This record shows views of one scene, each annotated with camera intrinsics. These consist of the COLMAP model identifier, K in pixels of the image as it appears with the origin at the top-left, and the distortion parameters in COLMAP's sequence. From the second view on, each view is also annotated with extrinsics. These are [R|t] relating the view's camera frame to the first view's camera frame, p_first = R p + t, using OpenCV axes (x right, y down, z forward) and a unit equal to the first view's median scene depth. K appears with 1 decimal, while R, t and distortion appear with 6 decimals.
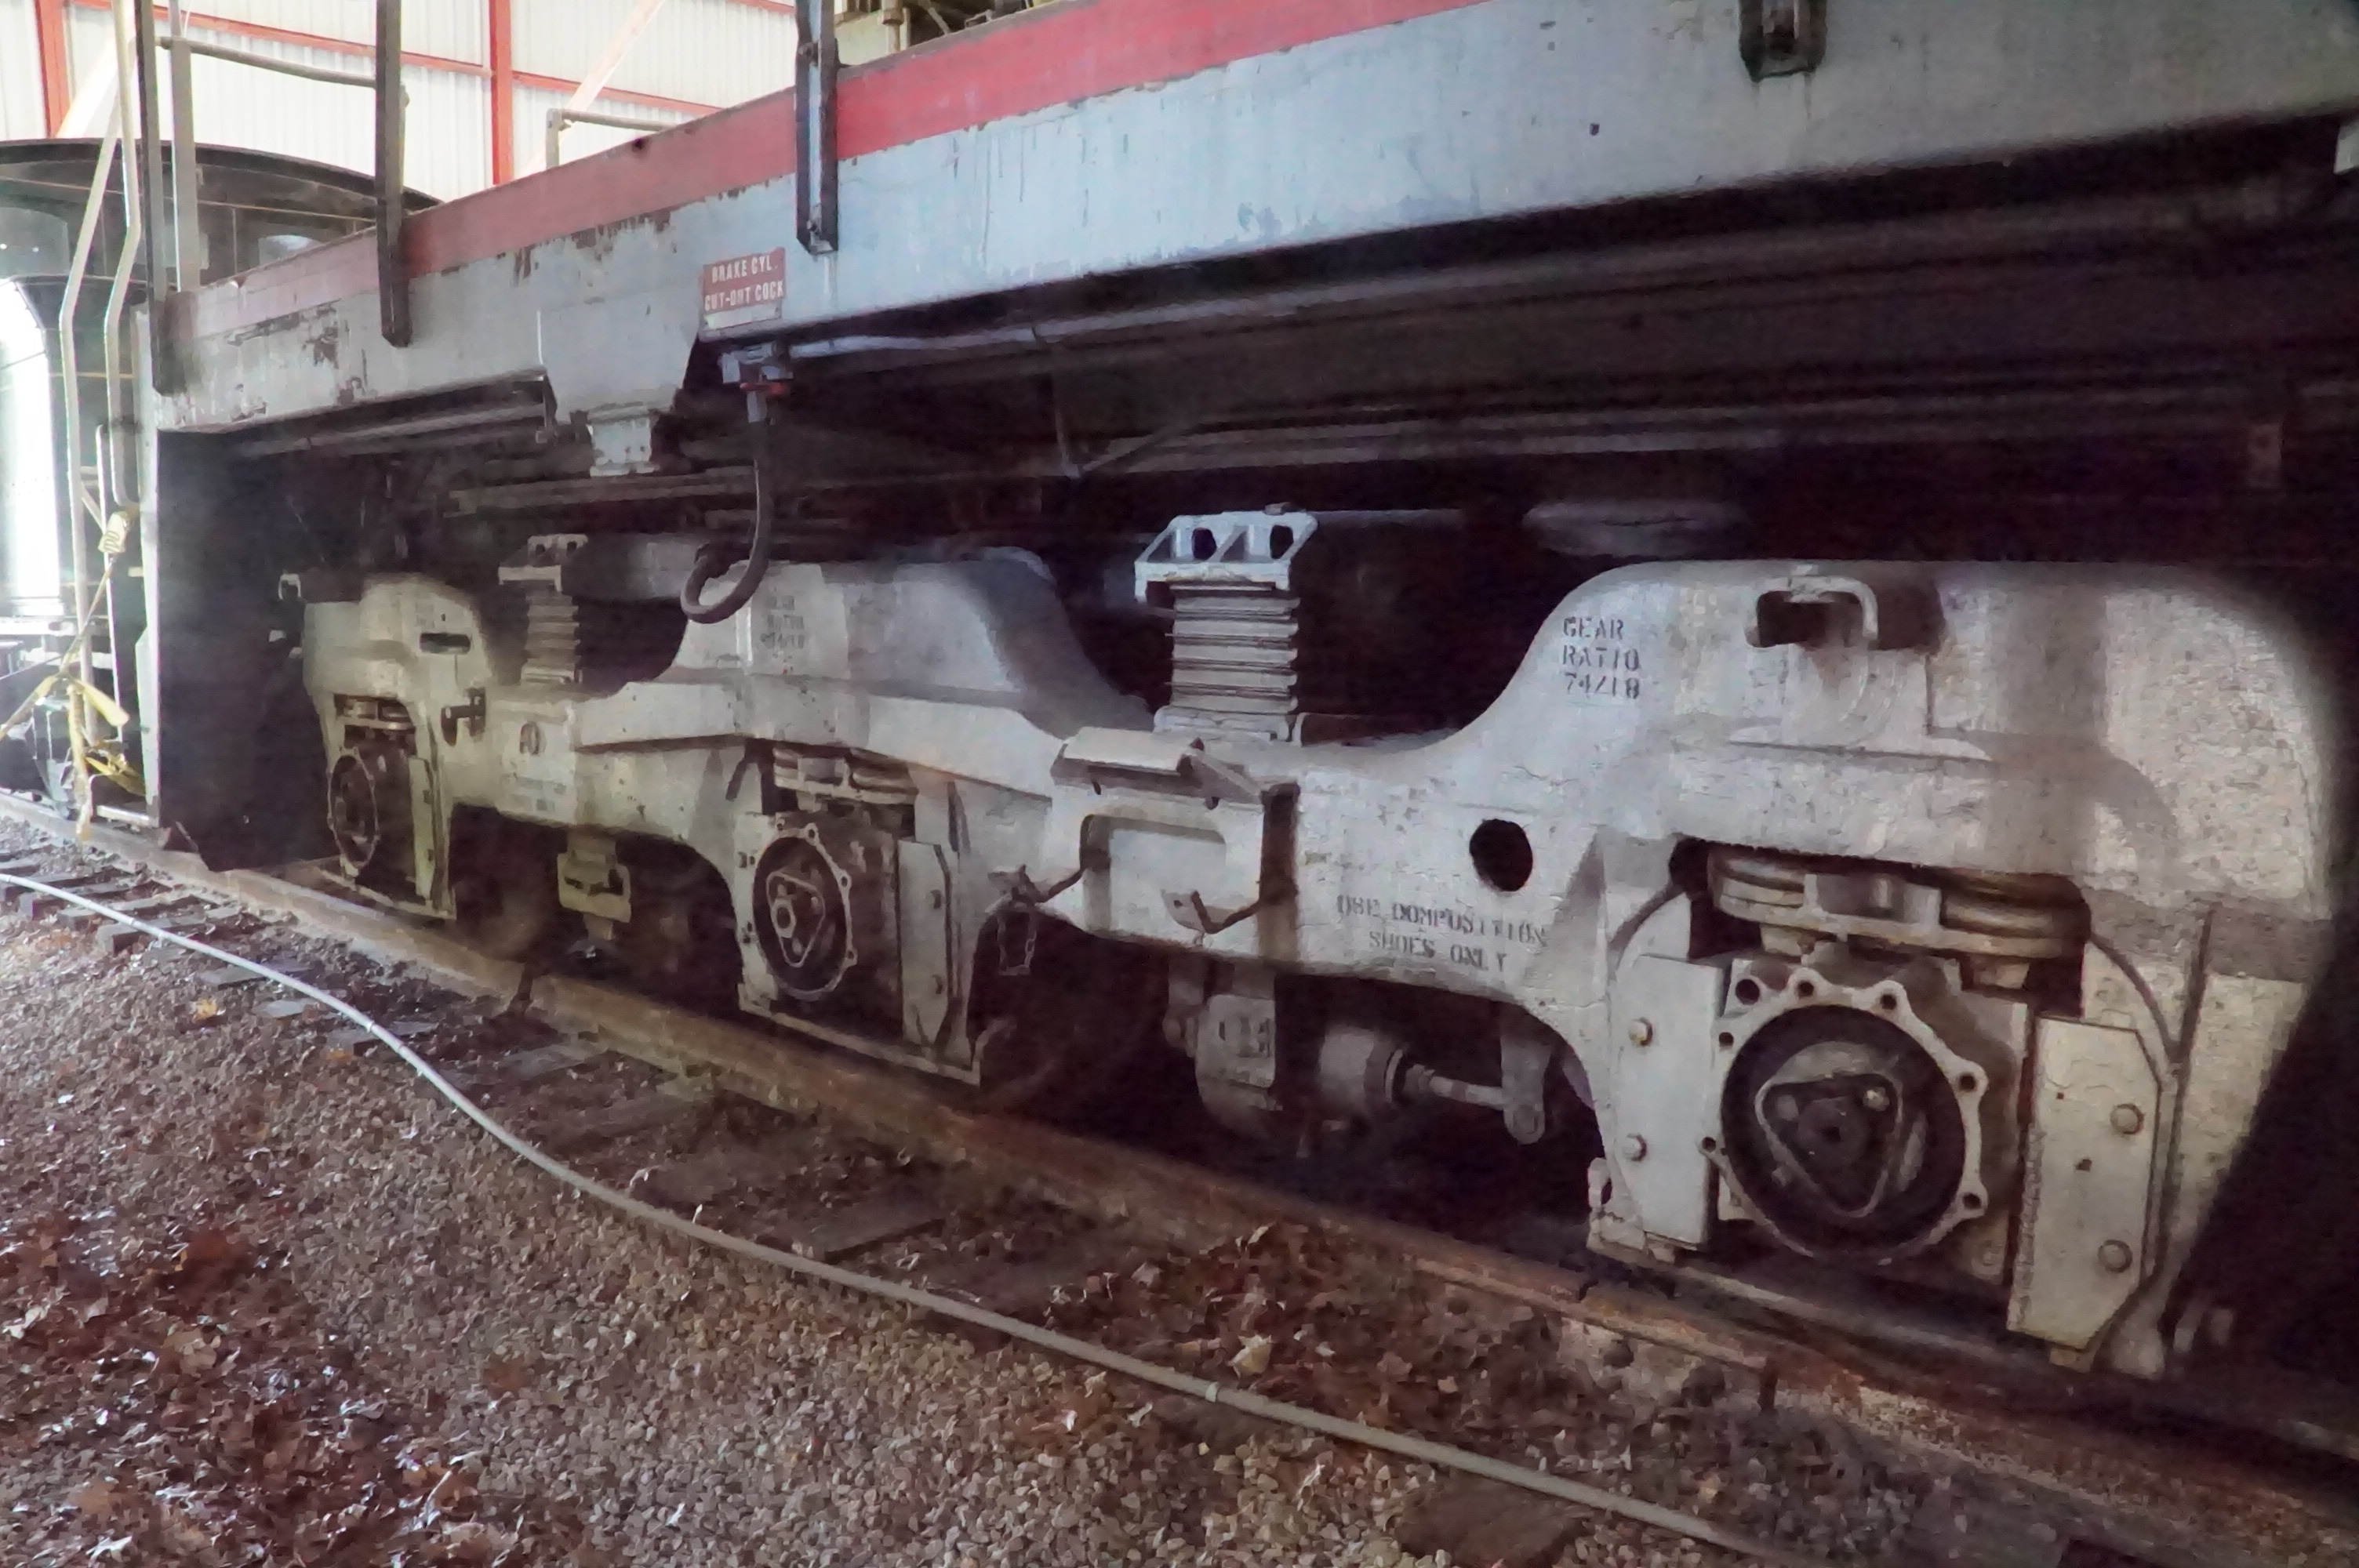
lens RADIAL K [[1825.0, 0, 1144.1], [0, 1825.0, 800.9], [0, 0, 1]] dist [-0.186551, 0.135656]
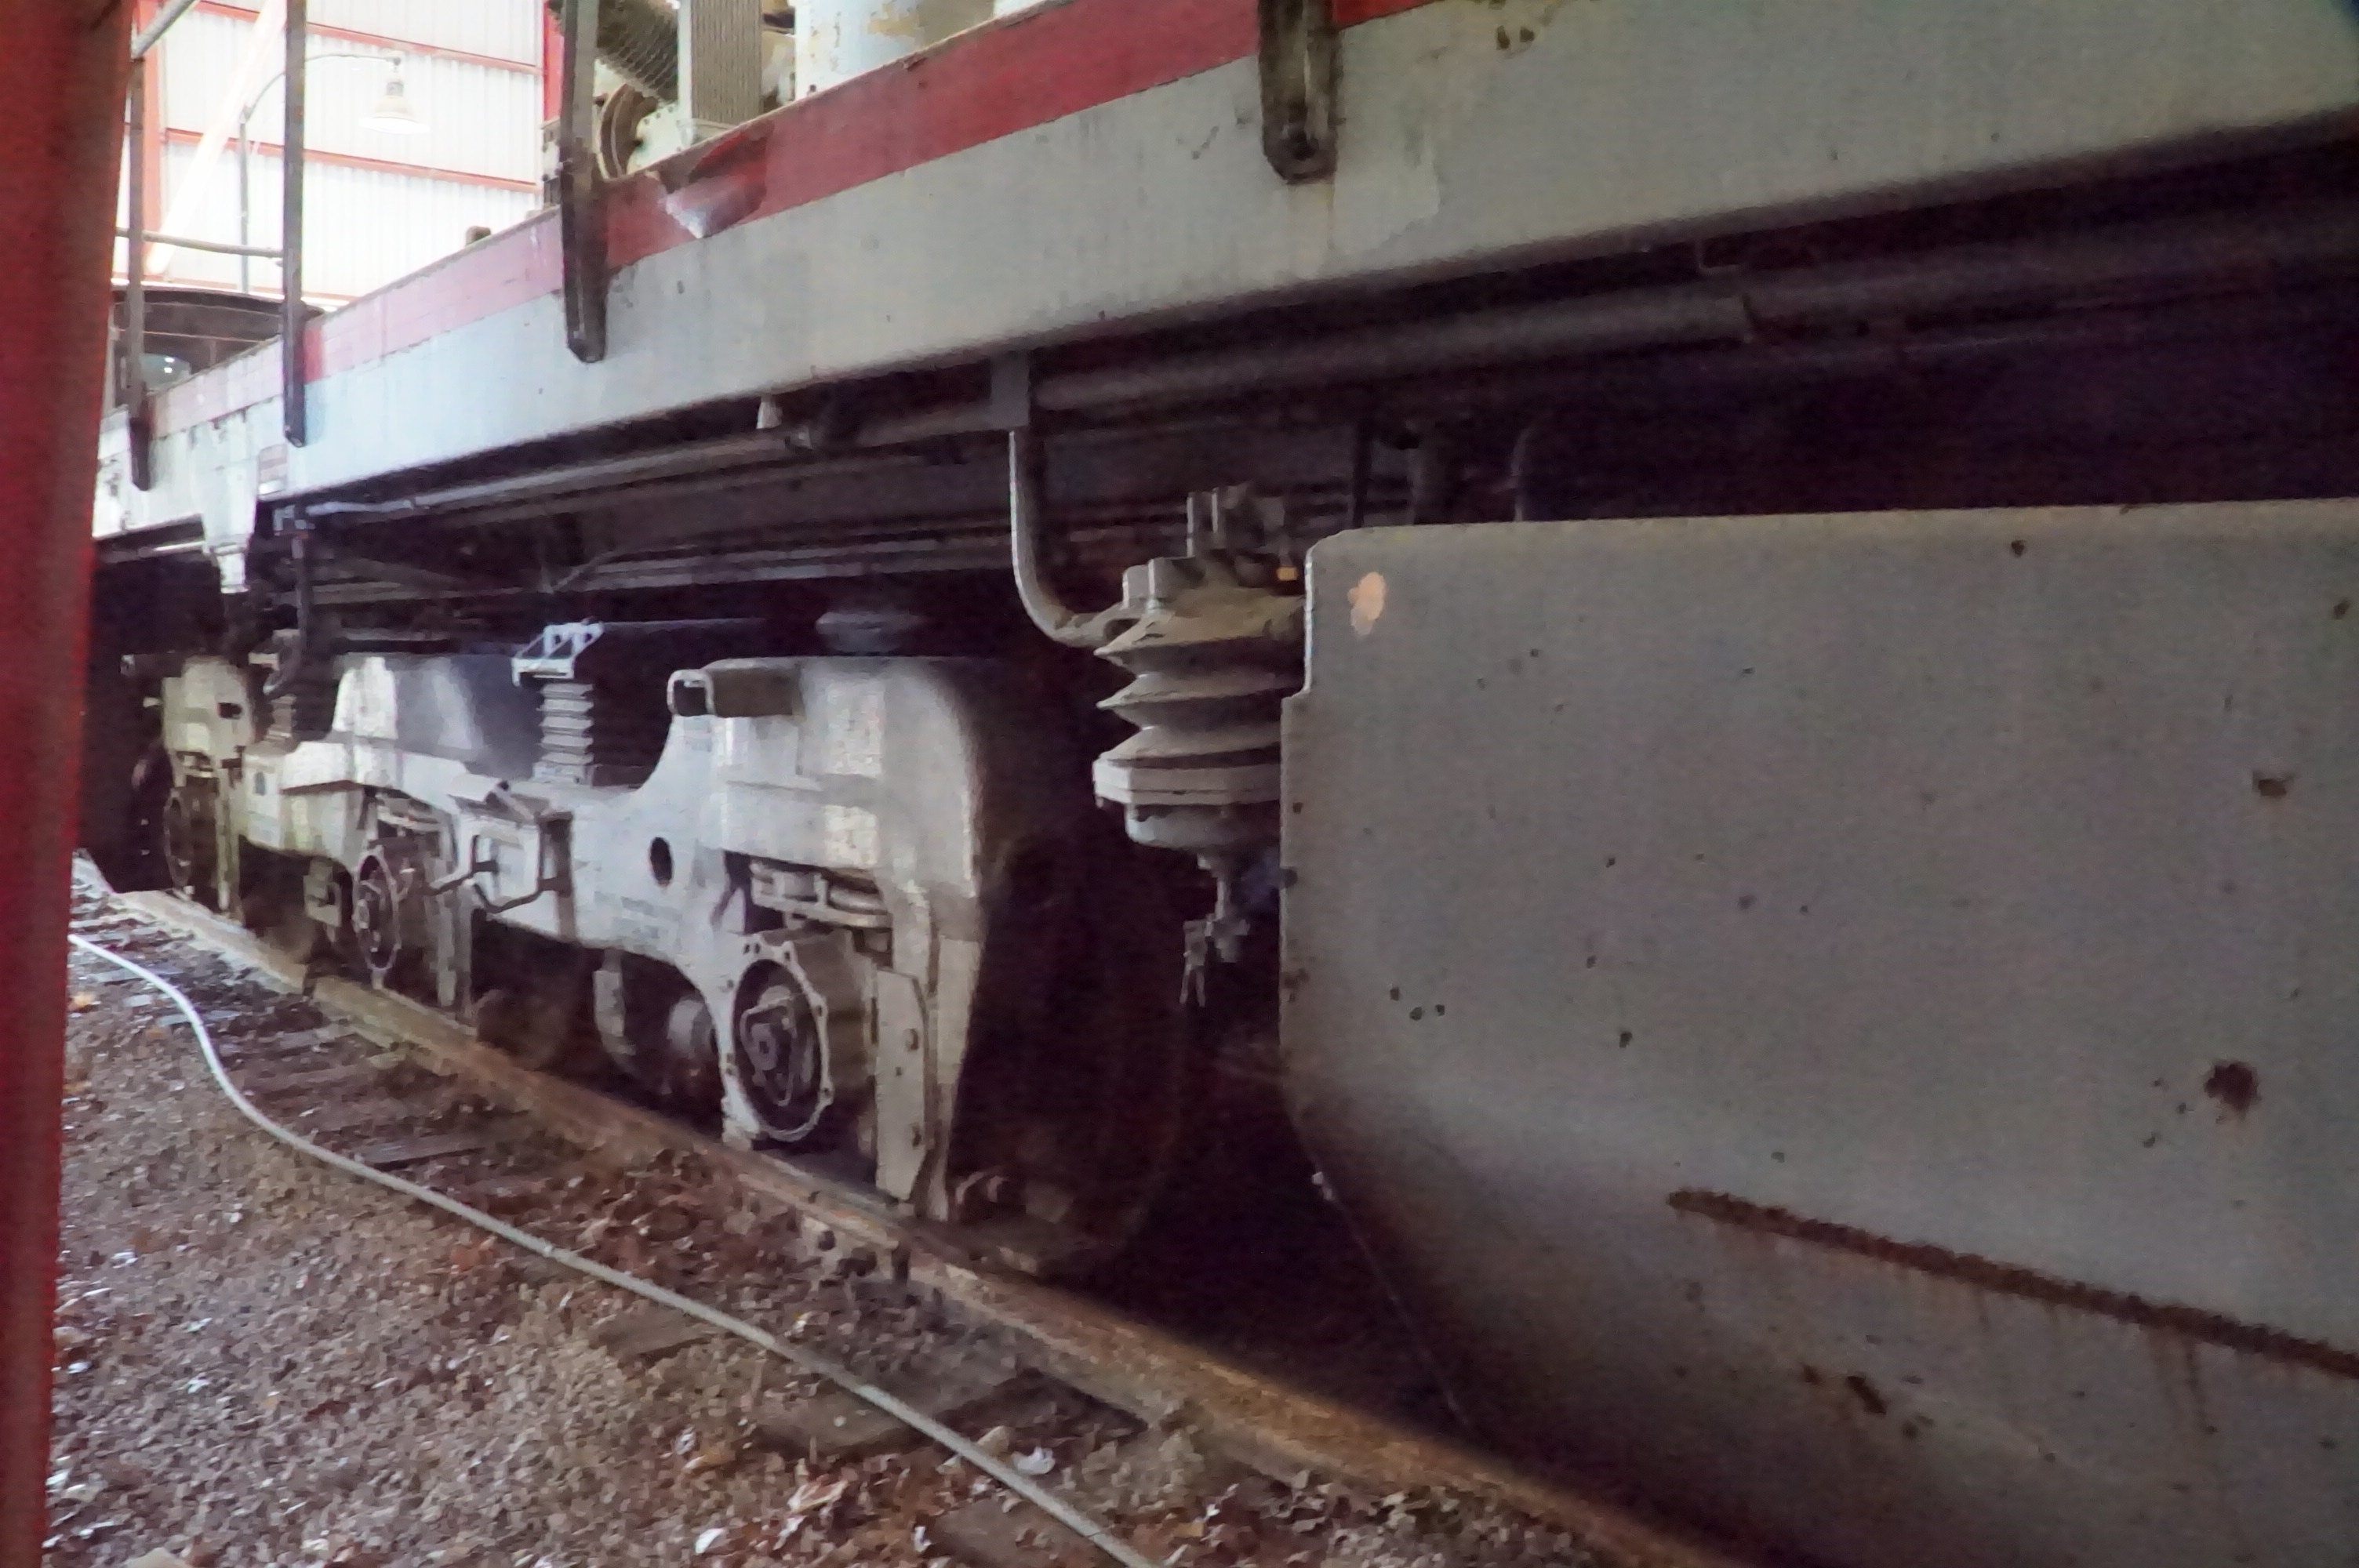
lens RADIAL K [[1825.0, 0, 1144.1], [0, 1825.0, 800.9], [0, 0, 1]] dist [-0.186551, 0.135656]
pose [[0.996860, 0.013362, -0.078050, 0.586869], [-0.016664, 0.998987, -0.041806, 0.029773], [0.077413, 0.042975, 0.996072, -0.342142]]
